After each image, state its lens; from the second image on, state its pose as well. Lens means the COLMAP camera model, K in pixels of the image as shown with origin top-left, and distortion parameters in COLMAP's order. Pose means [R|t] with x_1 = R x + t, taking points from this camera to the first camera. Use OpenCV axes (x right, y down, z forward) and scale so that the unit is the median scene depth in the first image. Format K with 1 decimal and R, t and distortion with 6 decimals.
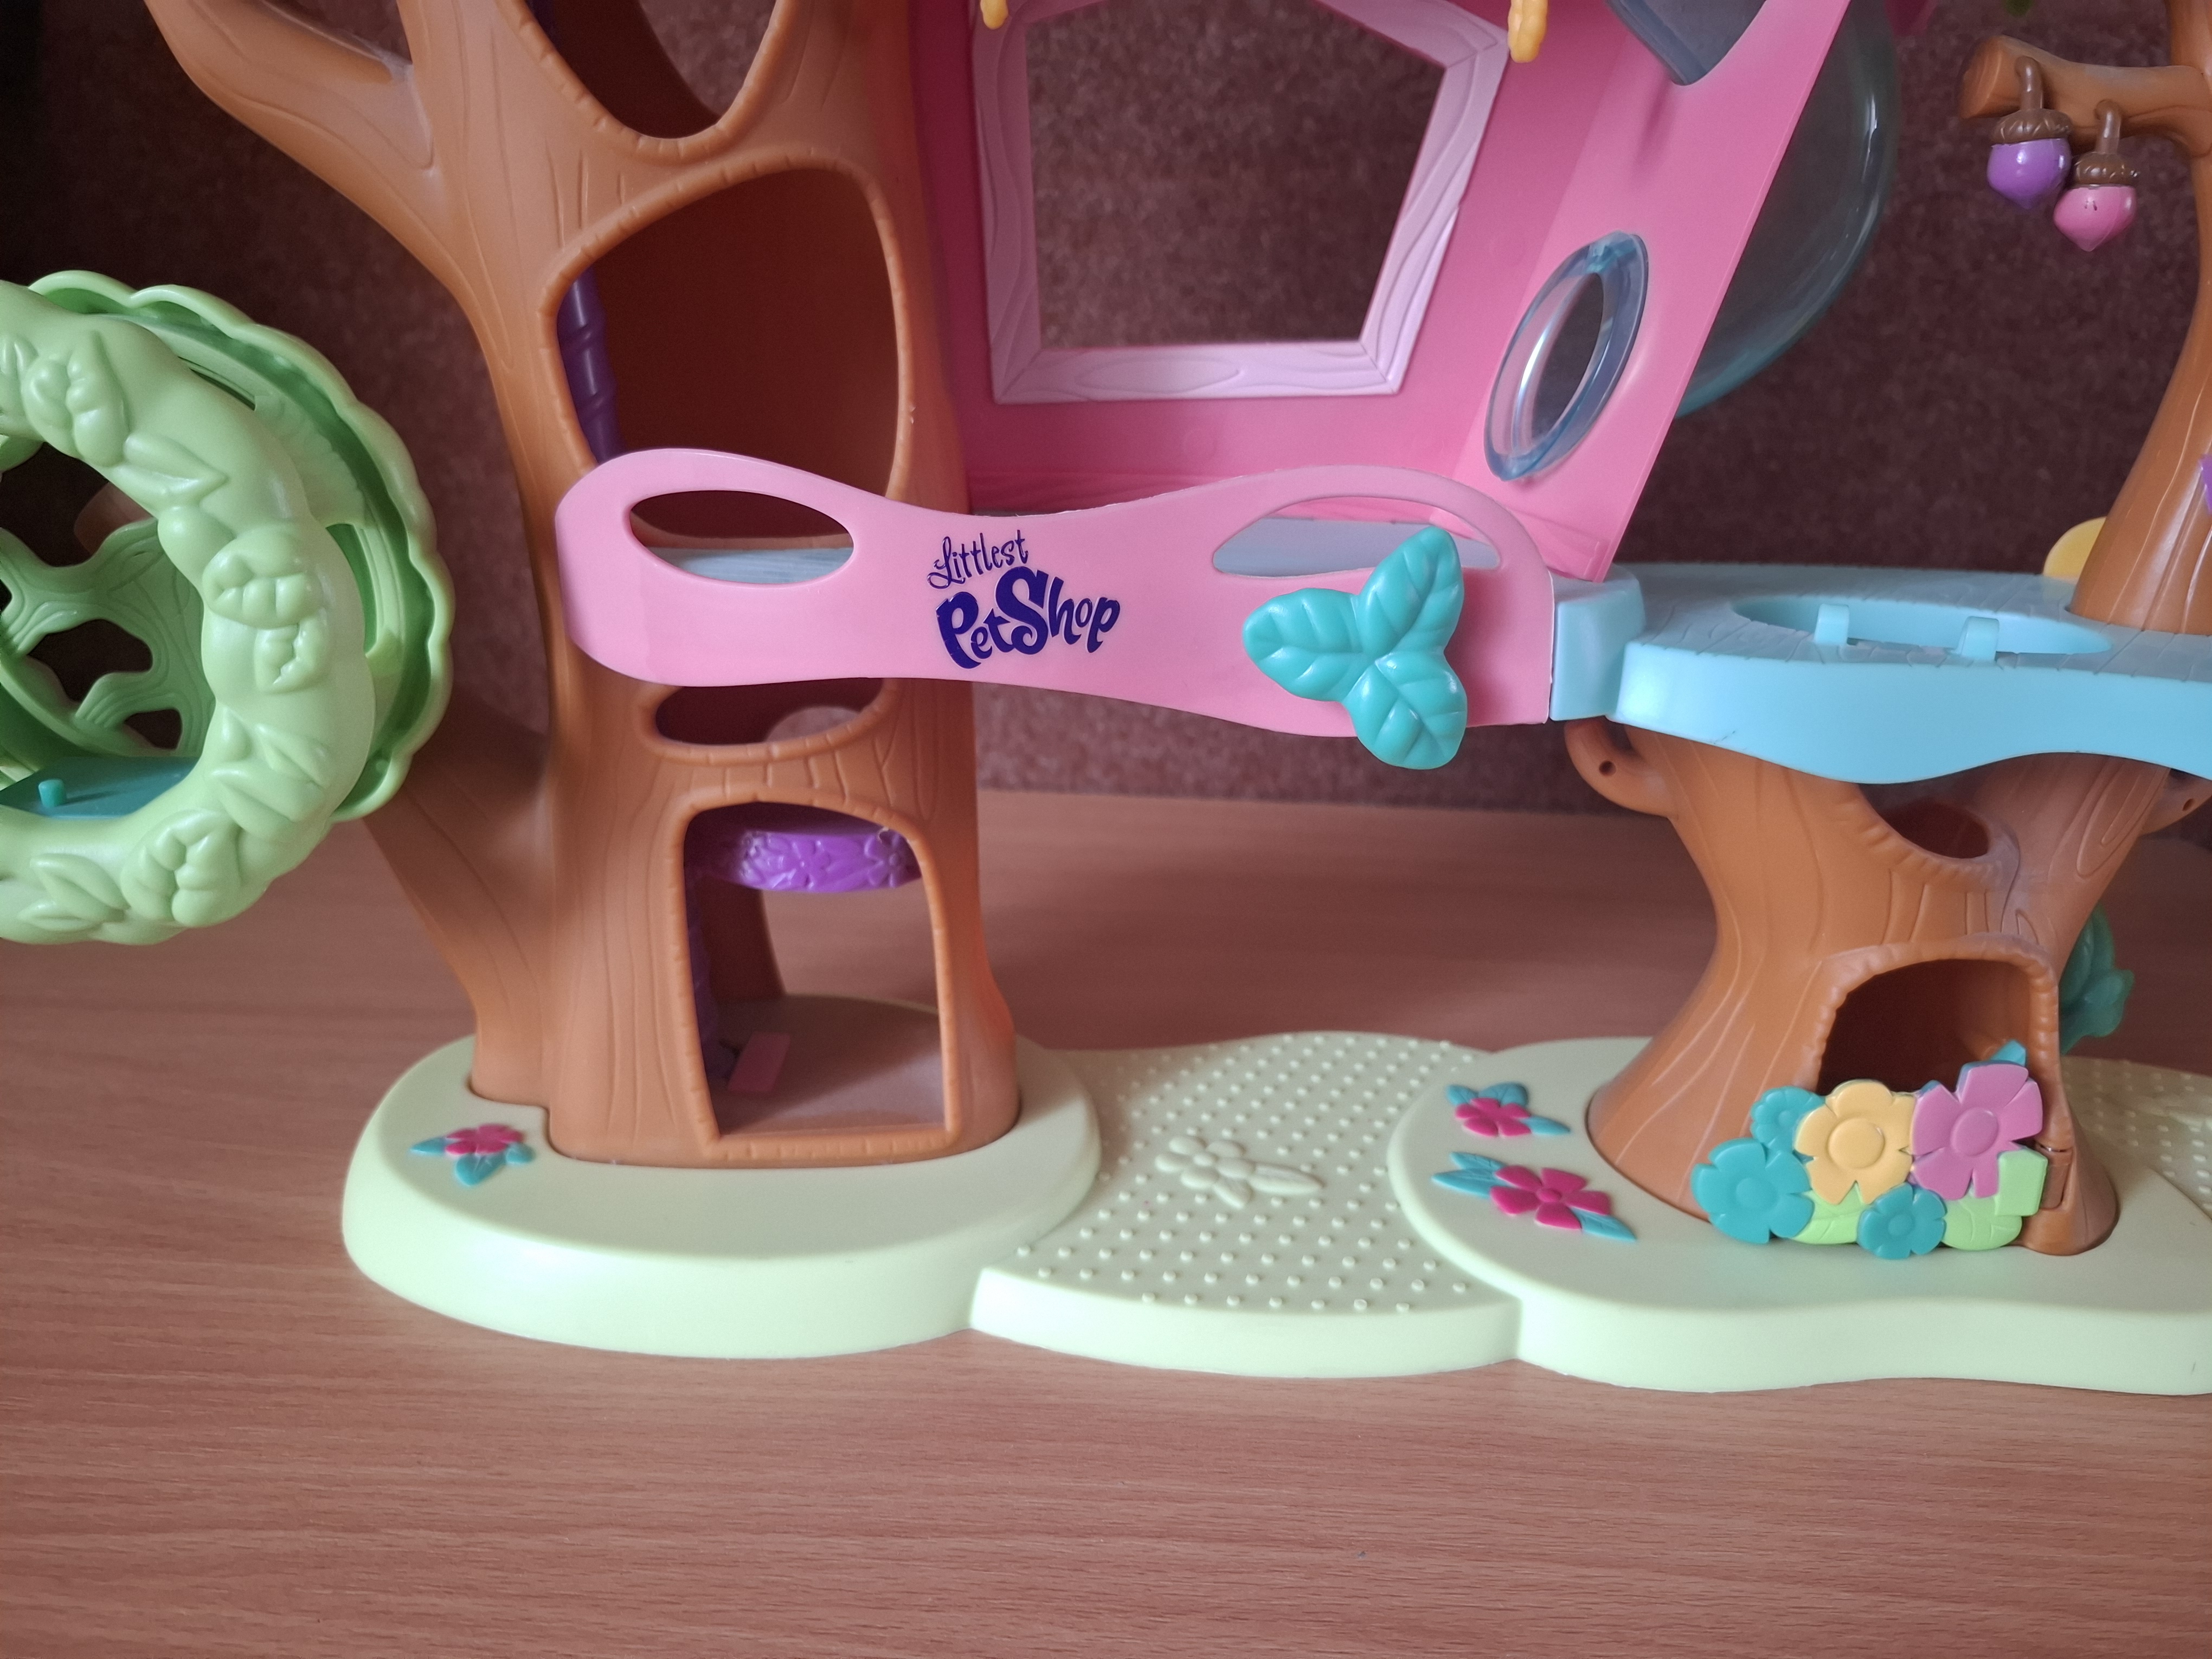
lens RADIAL K [[1646.1, 0, 1112.5], [0, 1646.1, 798.8], [0, 0, 1]] dist [0.036499, -0.066126]
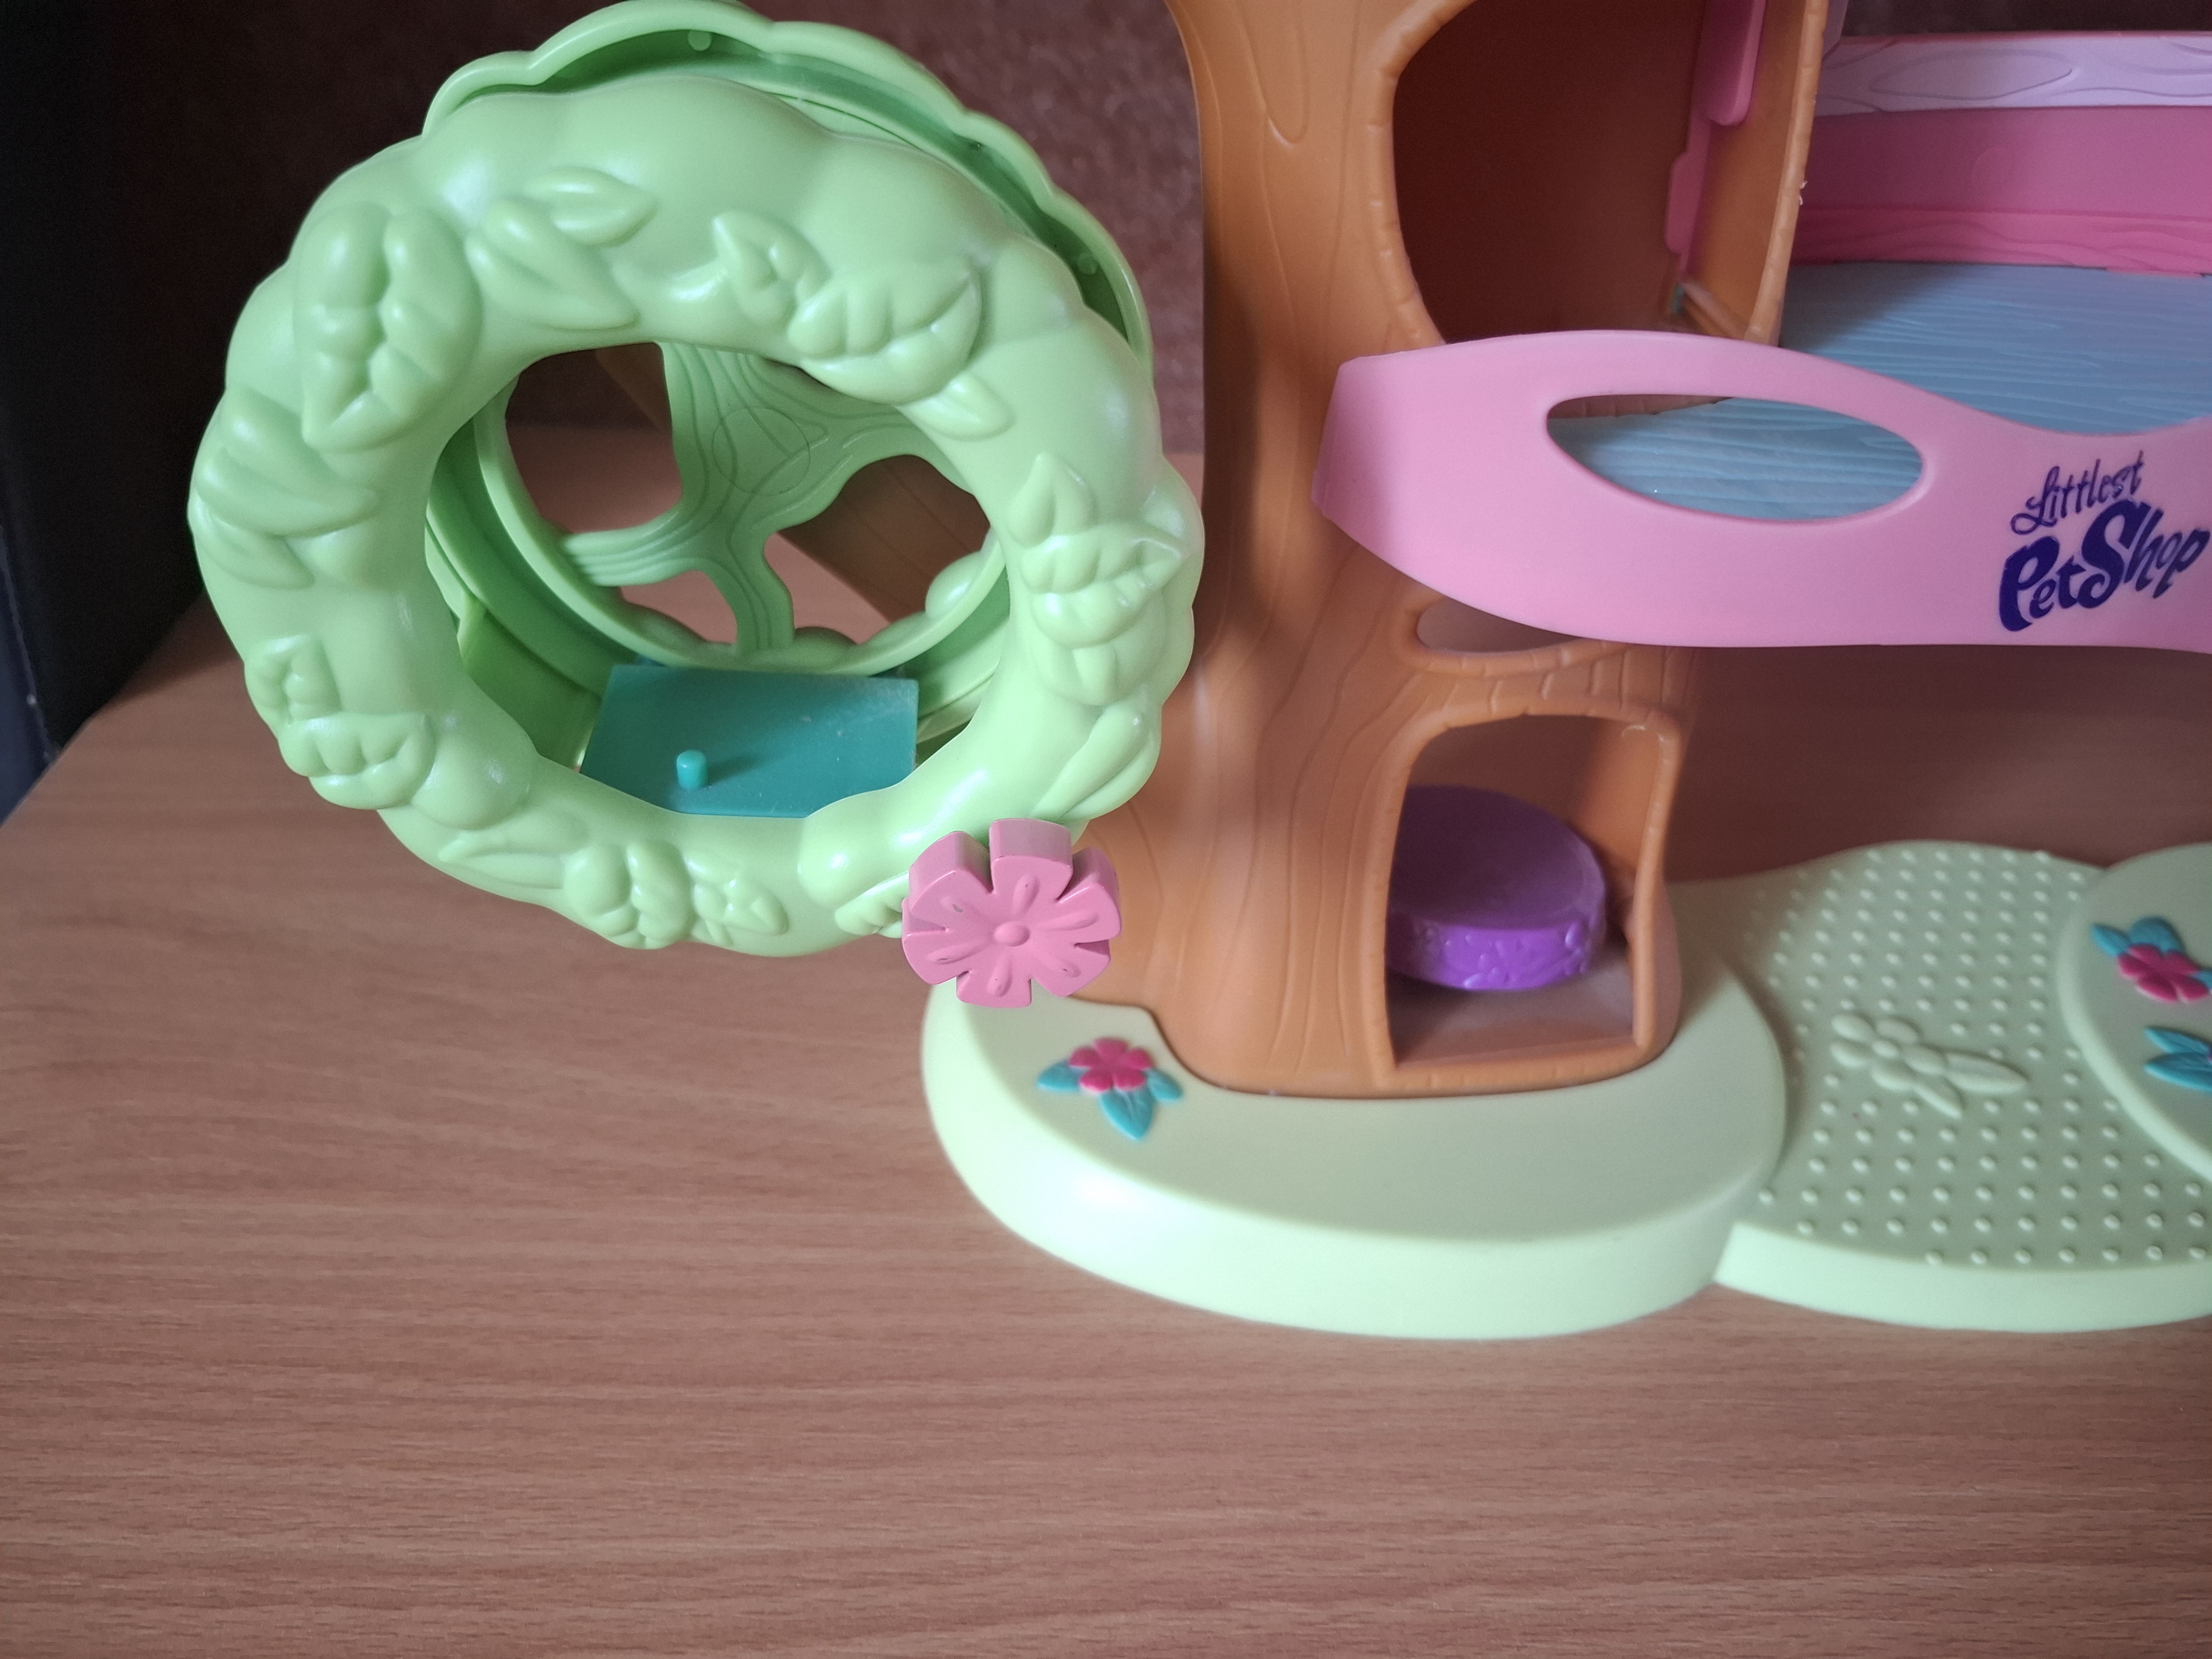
lens RADIAL K [[1646.1, 0, 1091.7], [0, 1646.1, 830.7], [0, 0, 1]] dist [0.036499, -0.066126]
pose [[0.999438, -0.015534, 0.029696, -0.457903], [0.005414, 0.949289, 0.314358, -0.200362], [-0.033073, -0.314021, 0.948840, 0.243345]]
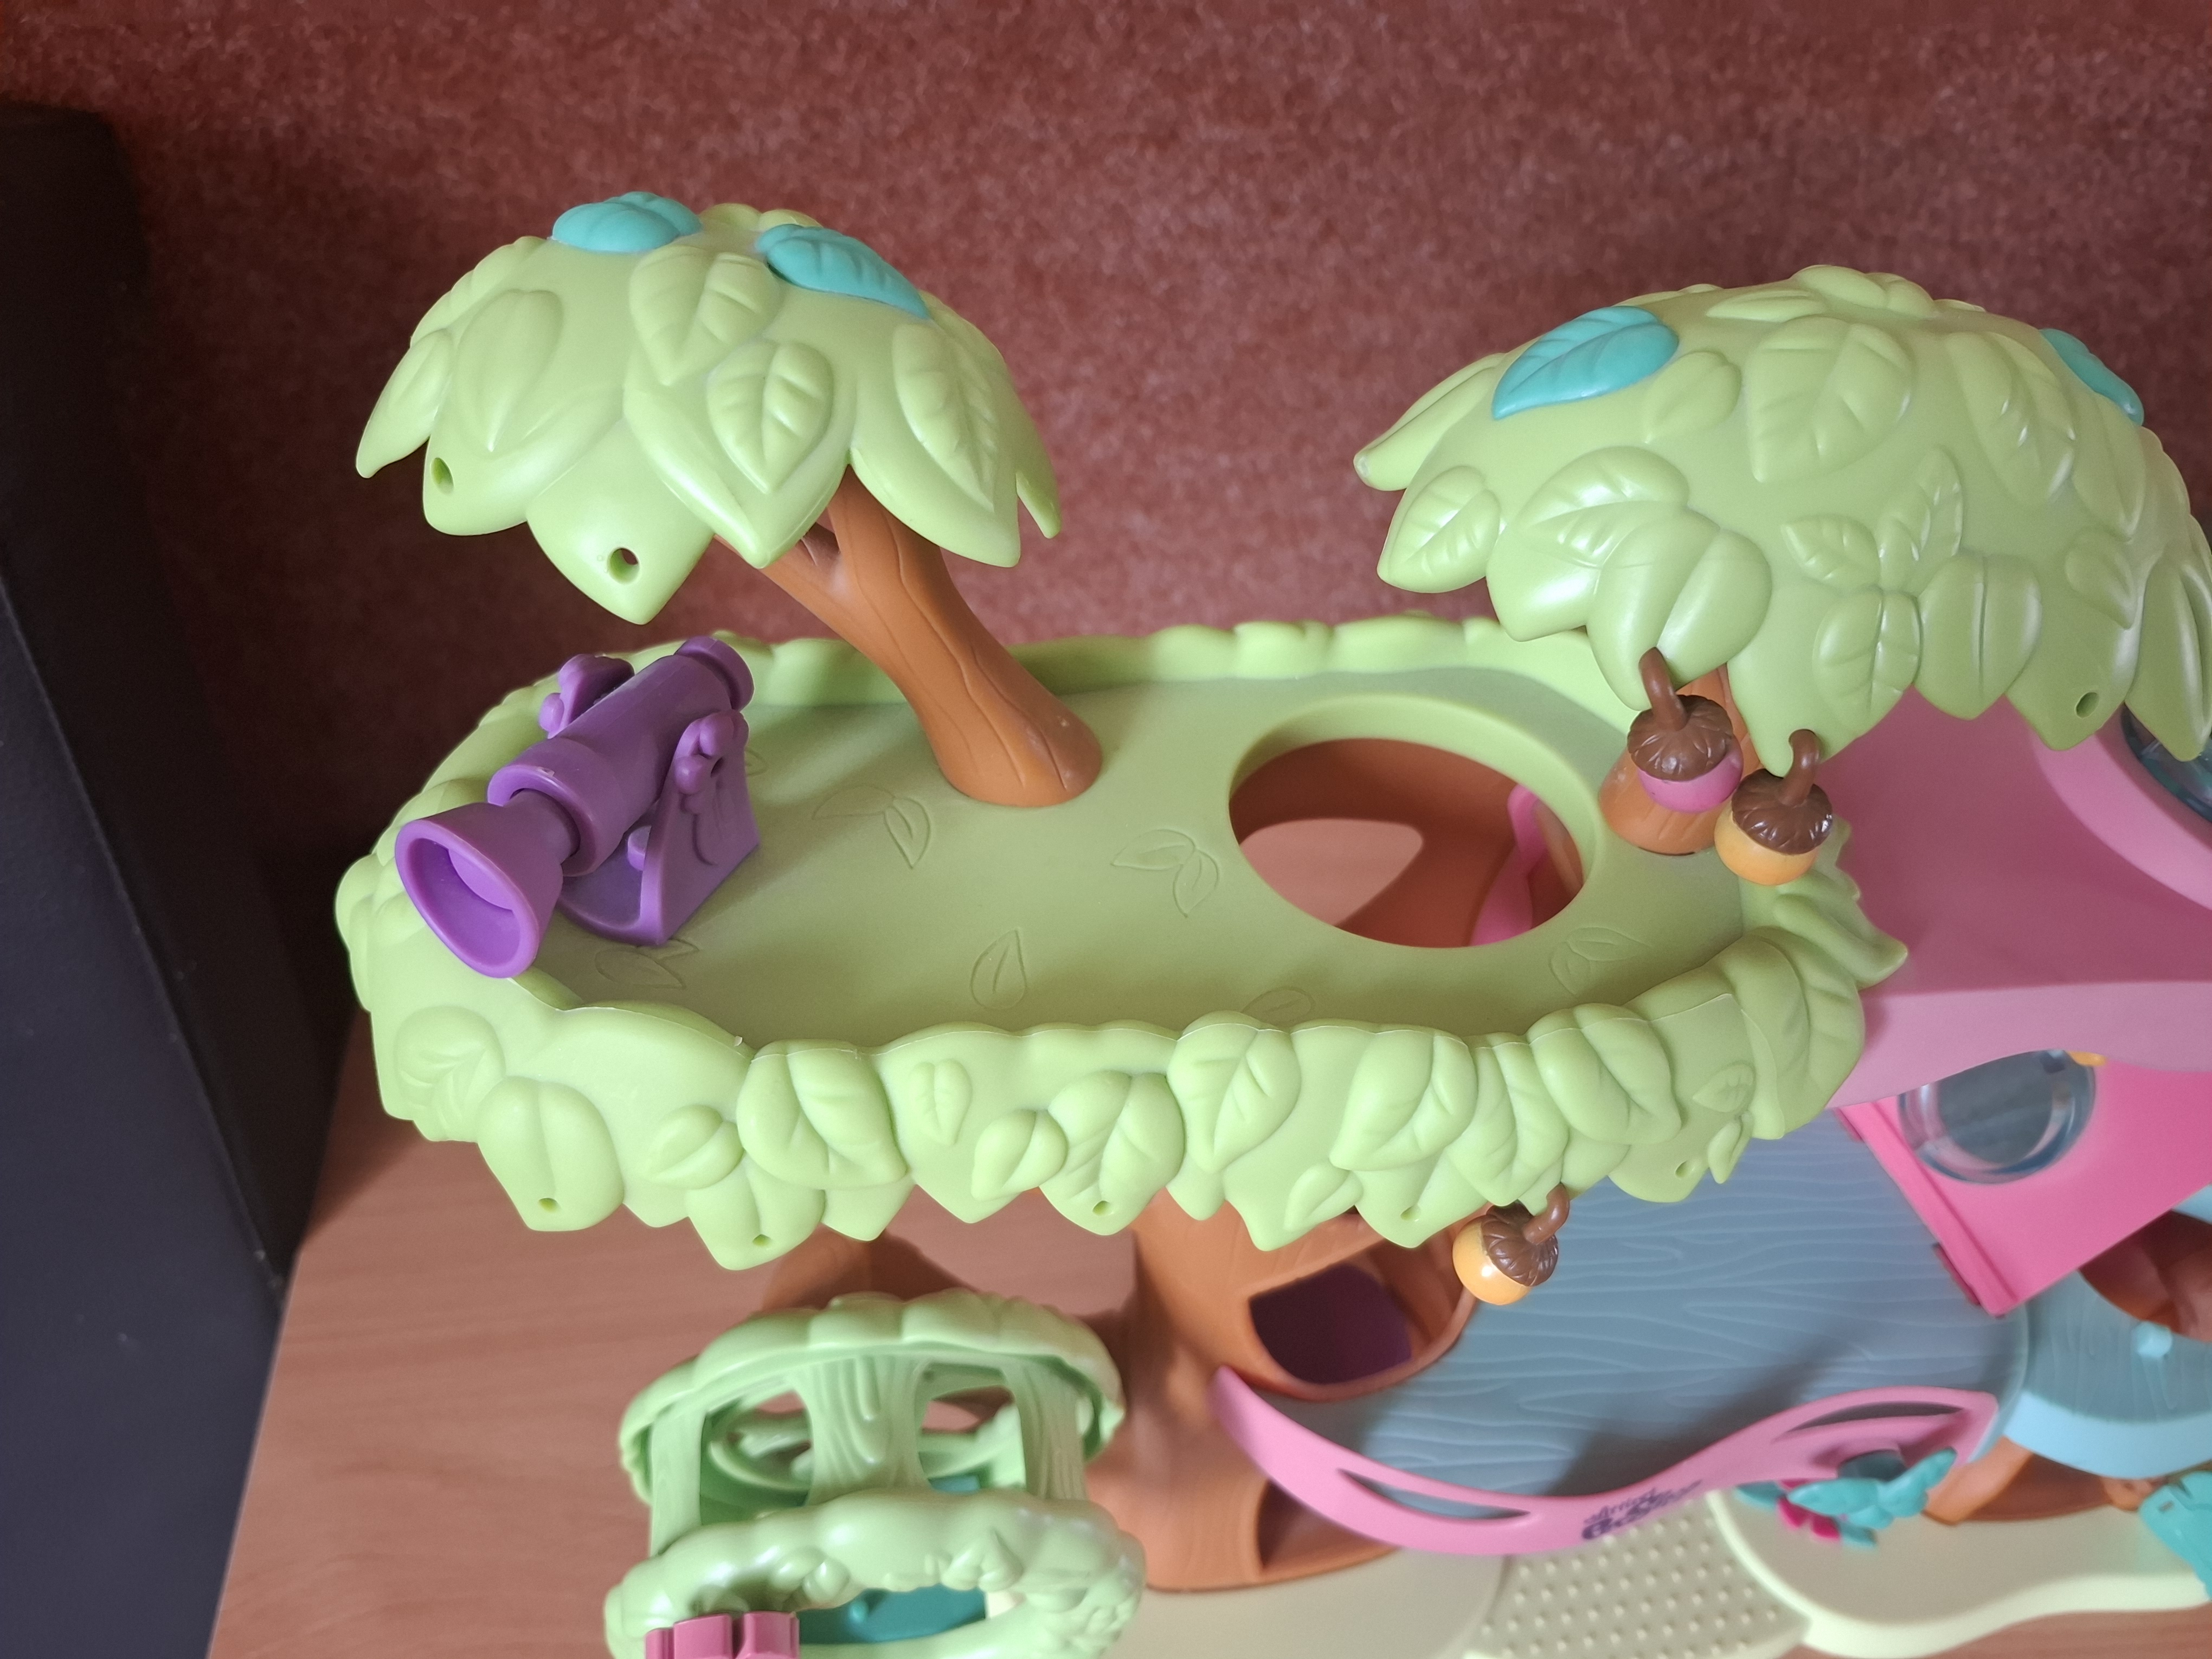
lens RADIAL K [[1646.1, 0, 1081.5], [0, 1646.1, 806.1], [0, 0, 1]] dist [0.036499, -0.066126]
pose [[0.993258, -0.064106, 0.096585, -0.514785], [0.006590, 0.863056, 0.505066, -1.110456], [-0.115736, -0.501024, 0.857659, 0.162637]]
